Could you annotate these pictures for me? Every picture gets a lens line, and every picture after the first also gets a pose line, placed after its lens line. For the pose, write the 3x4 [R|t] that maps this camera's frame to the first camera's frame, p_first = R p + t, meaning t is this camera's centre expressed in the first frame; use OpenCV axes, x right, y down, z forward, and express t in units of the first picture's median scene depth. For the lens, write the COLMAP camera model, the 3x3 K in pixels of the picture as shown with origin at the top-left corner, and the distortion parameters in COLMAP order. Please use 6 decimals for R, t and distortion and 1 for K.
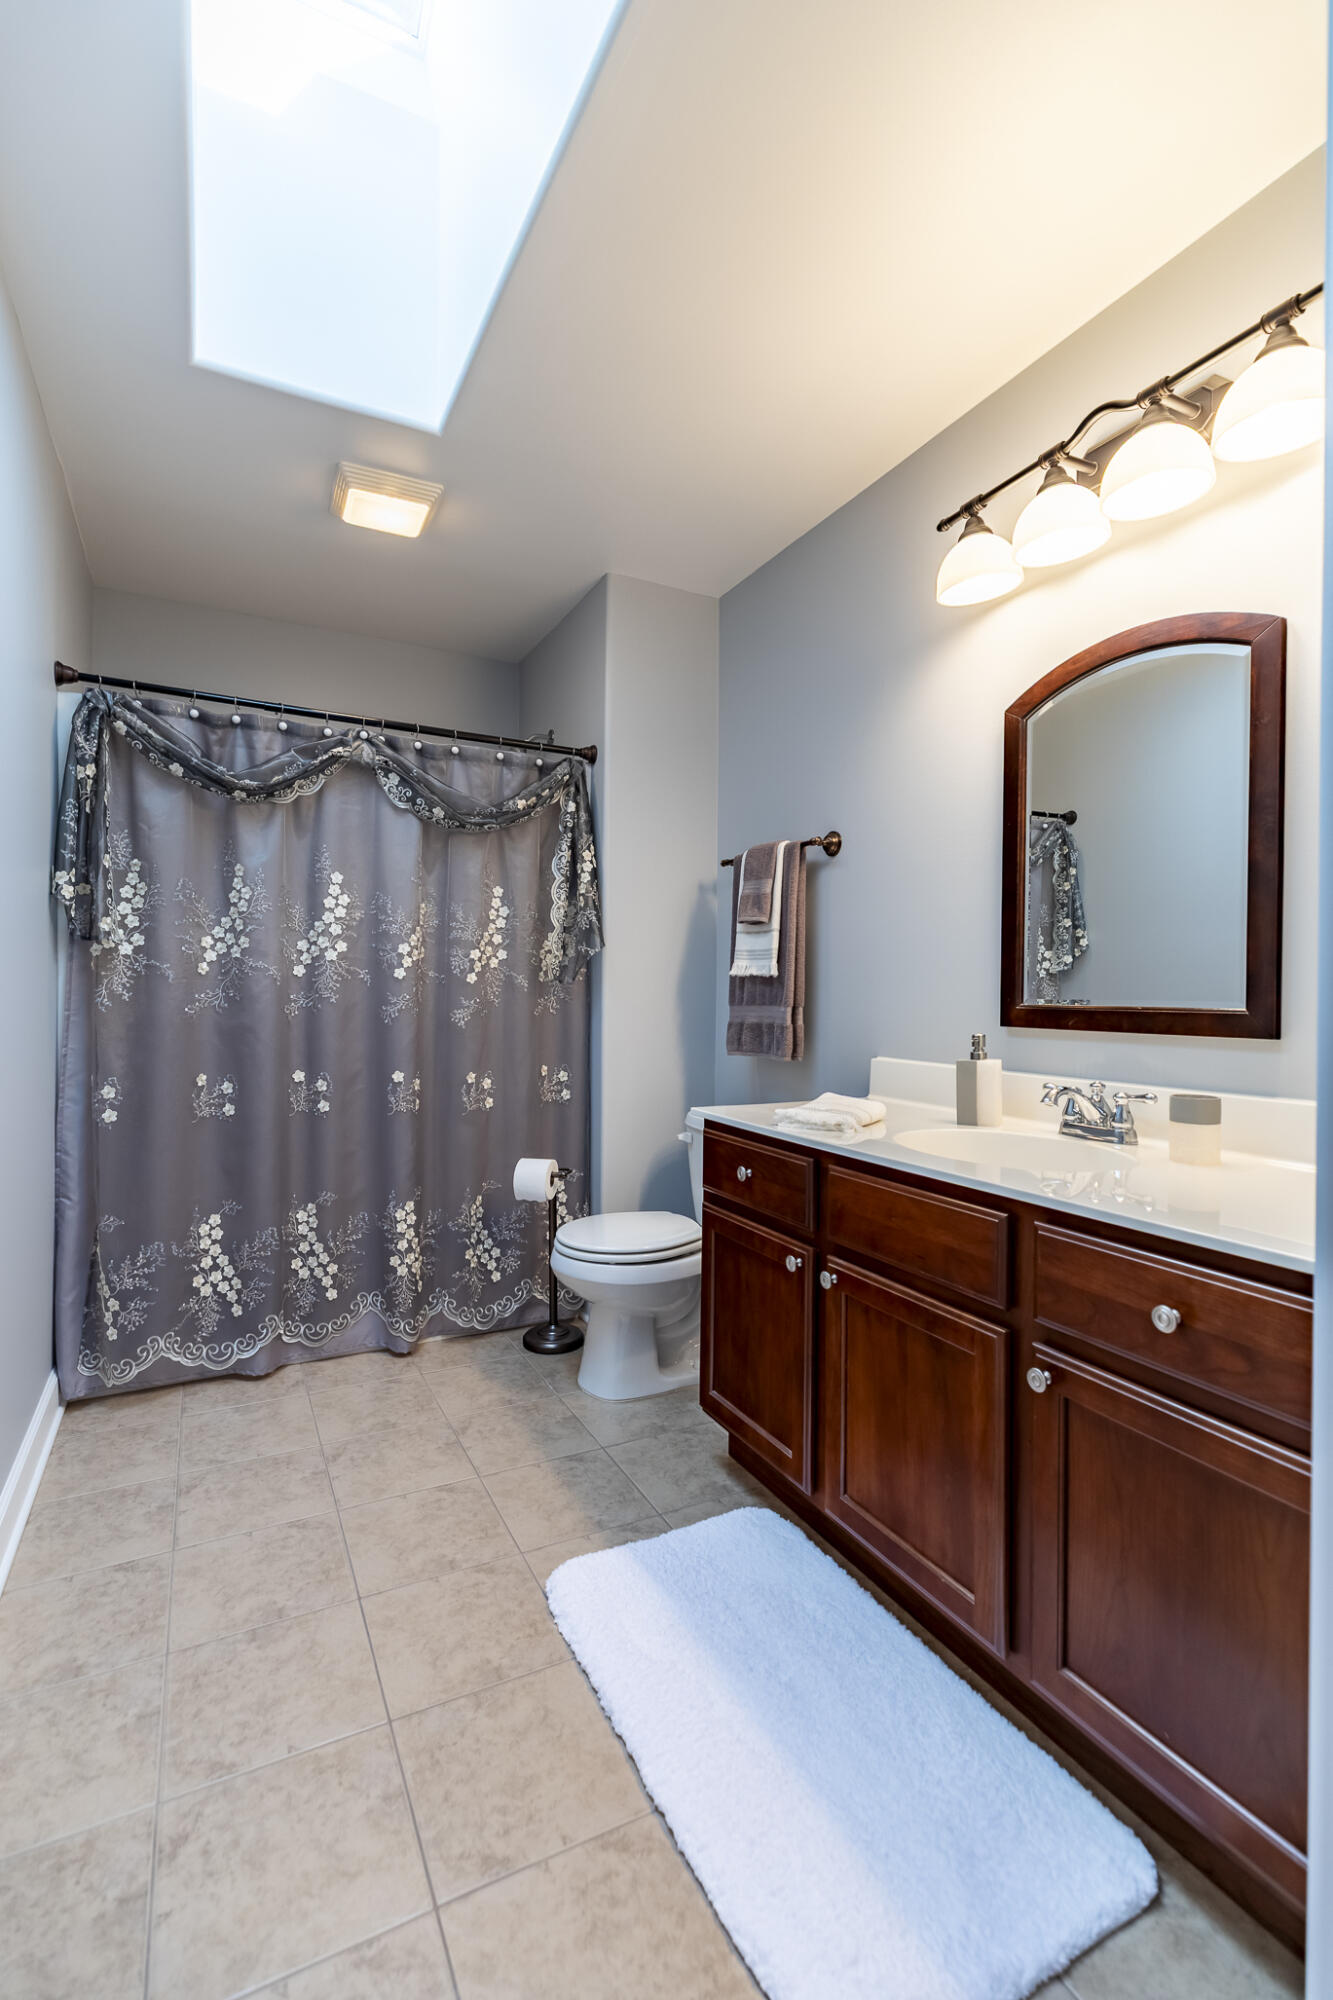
lens RADIAL K [[894.0, 0, 651.5], [0, 894.0, 997.8], [0, 0, 1]] dist [0.005949, -0.000972]
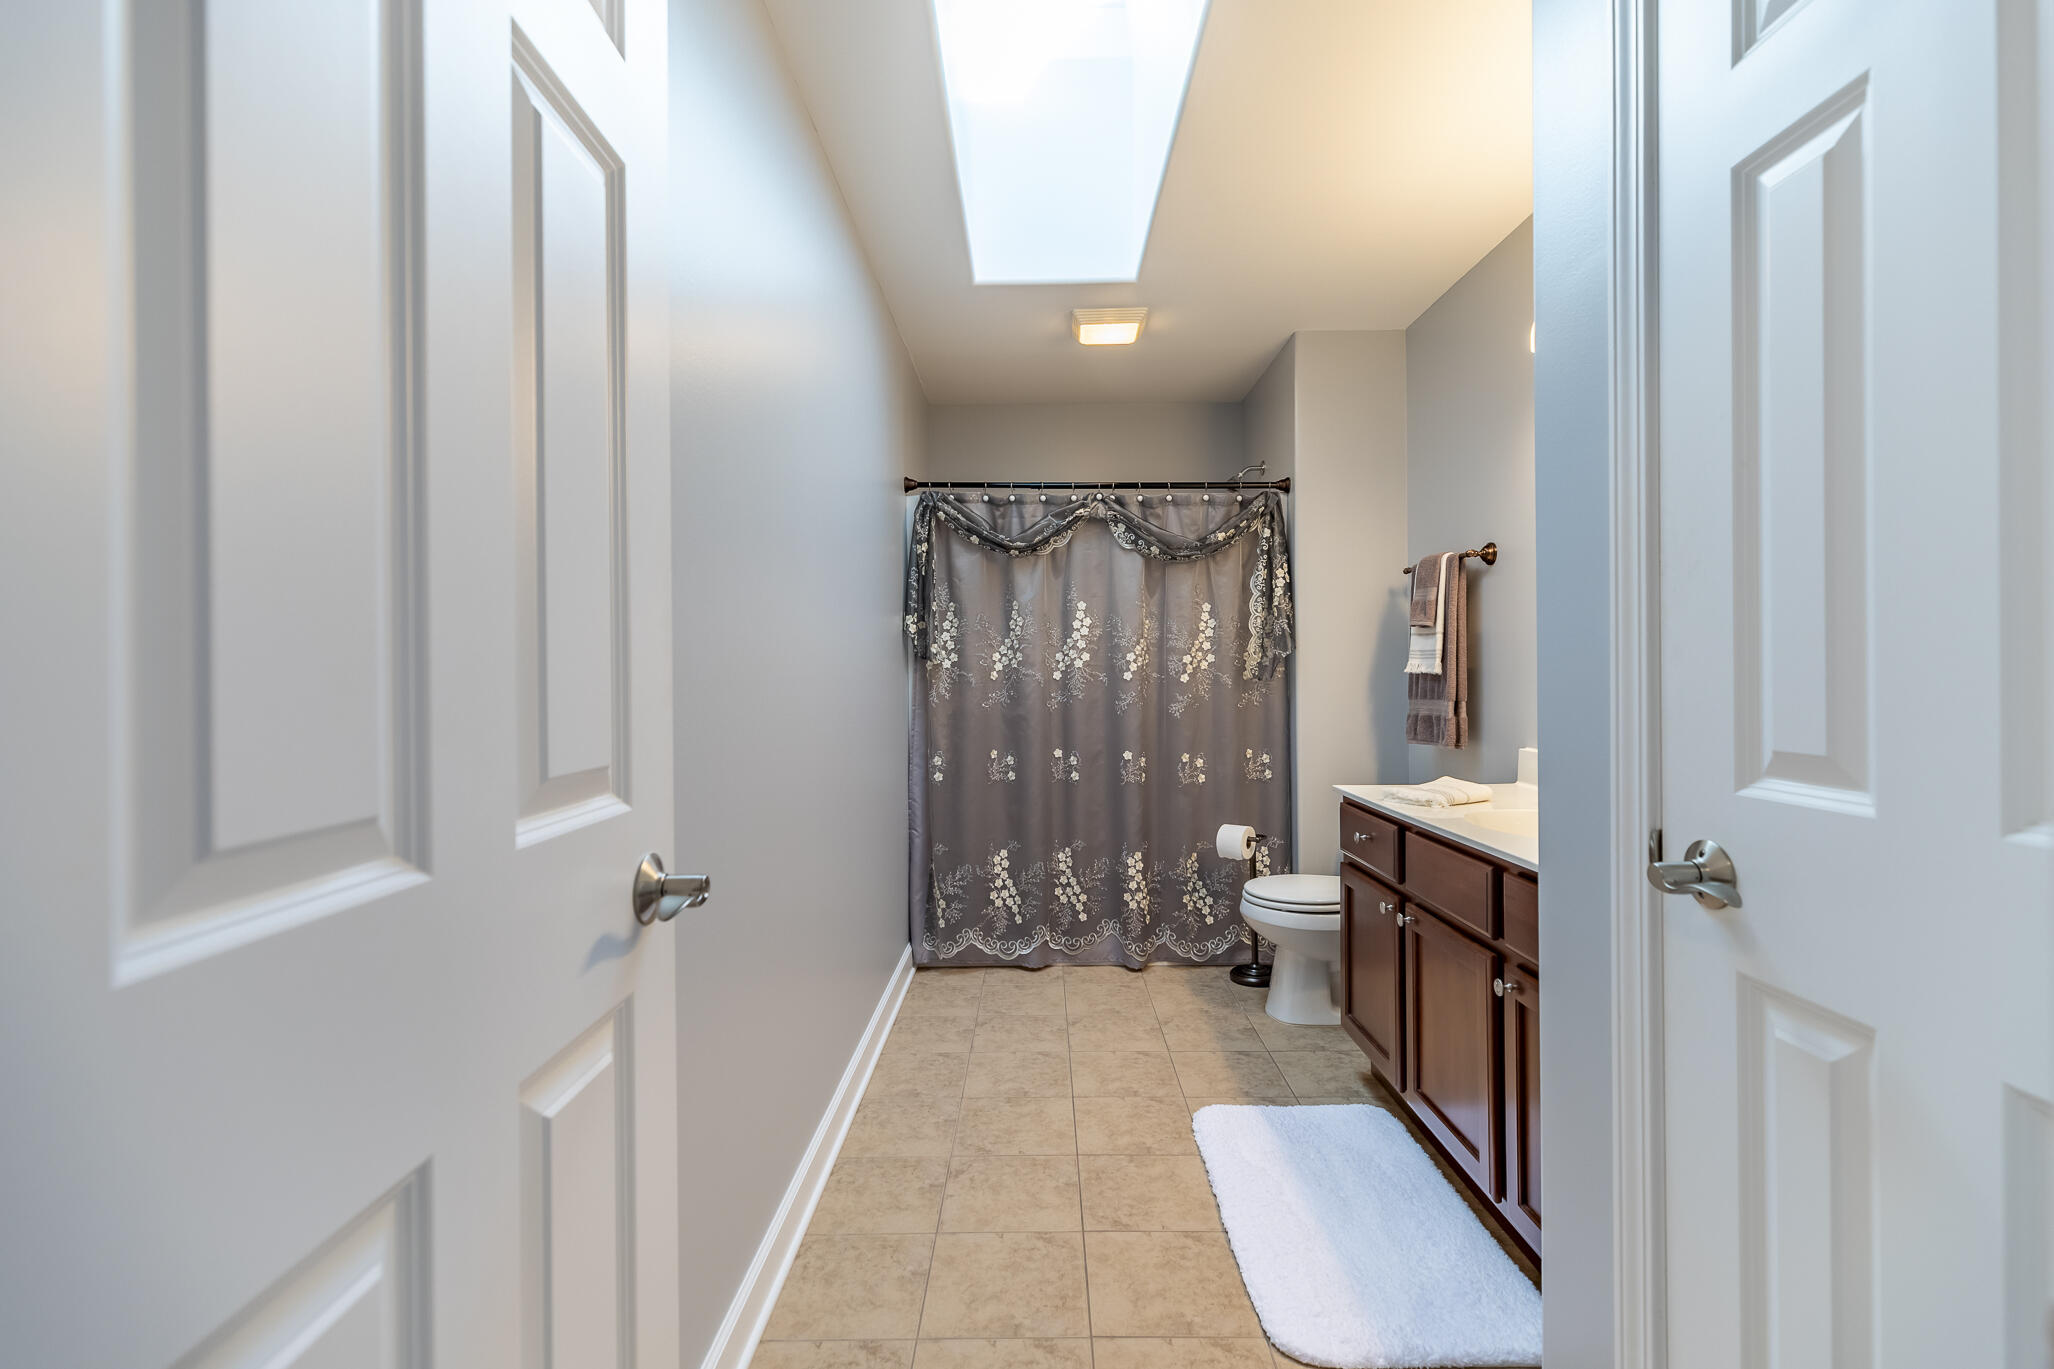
lens RADIAL K [[918.1, 0, 1032.8], [0, 918.1, 671.7], [0, 0, 1]] dist [0.005949, -0.000972]
pose [[0.892125, -0.017424, -0.451453, 0.212773], [0.013912, 0.999842, -0.011097, -0.022087], [0.451575, 0.003619, 0.892226, -0.273439]]
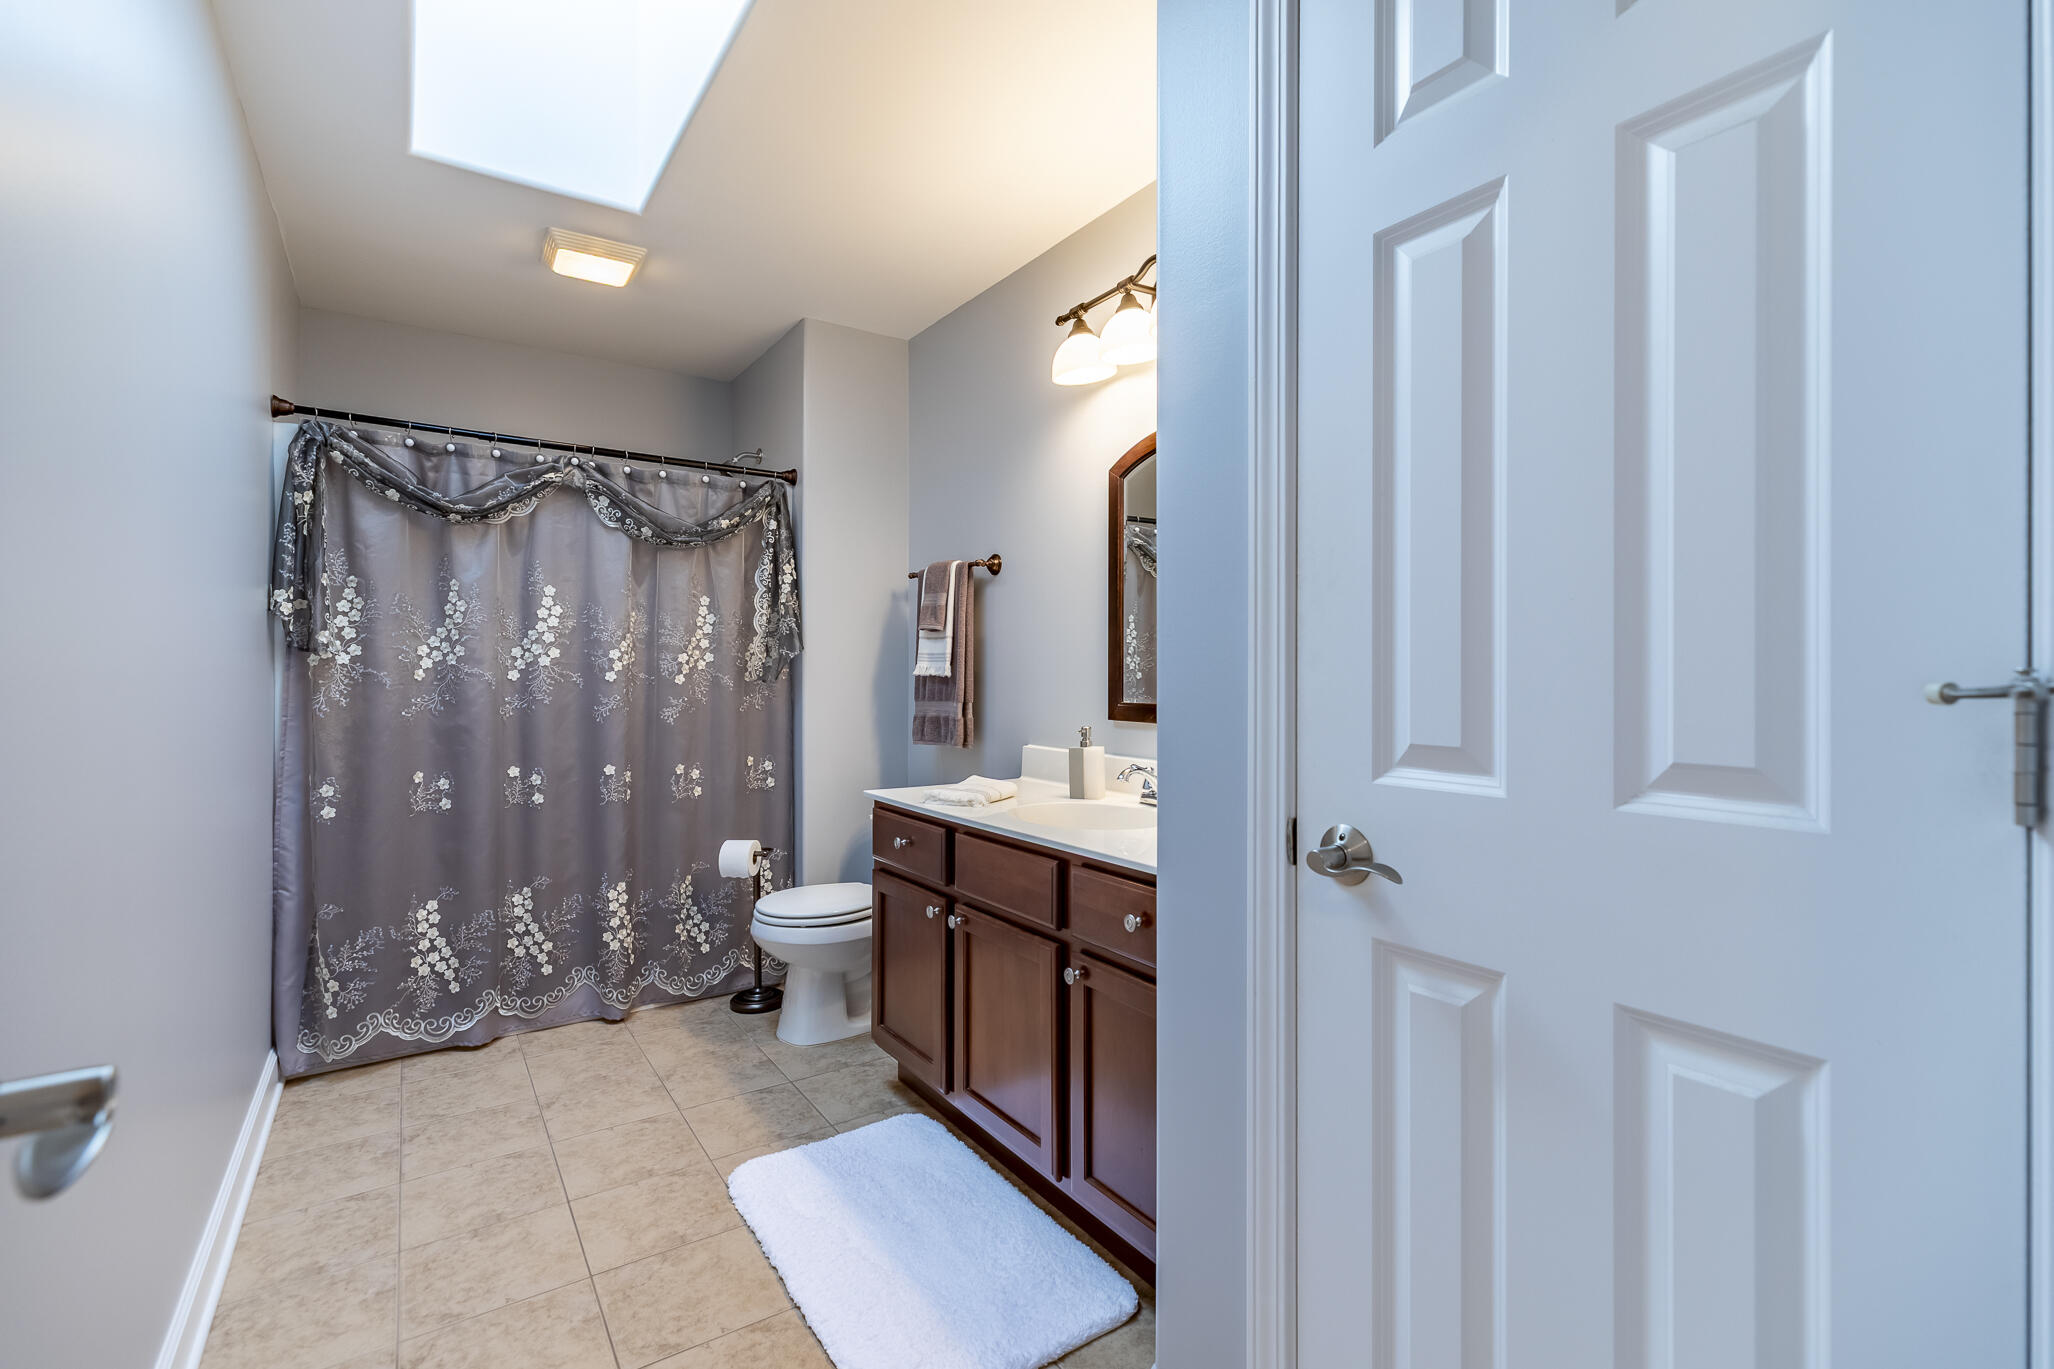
lens RADIAL K [[918.1, 0, 1032.8], [0, 918.1, 671.7], [0, 0, 1]] dist [0.005949, -0.000972]
pose [[0.990610, -0.008566, 0.136447, 0.086716], [0.009471, 0.999937, -0.005980, -0.023051], [-0.136387, 0.007216, 0.990629, -0.212891]]
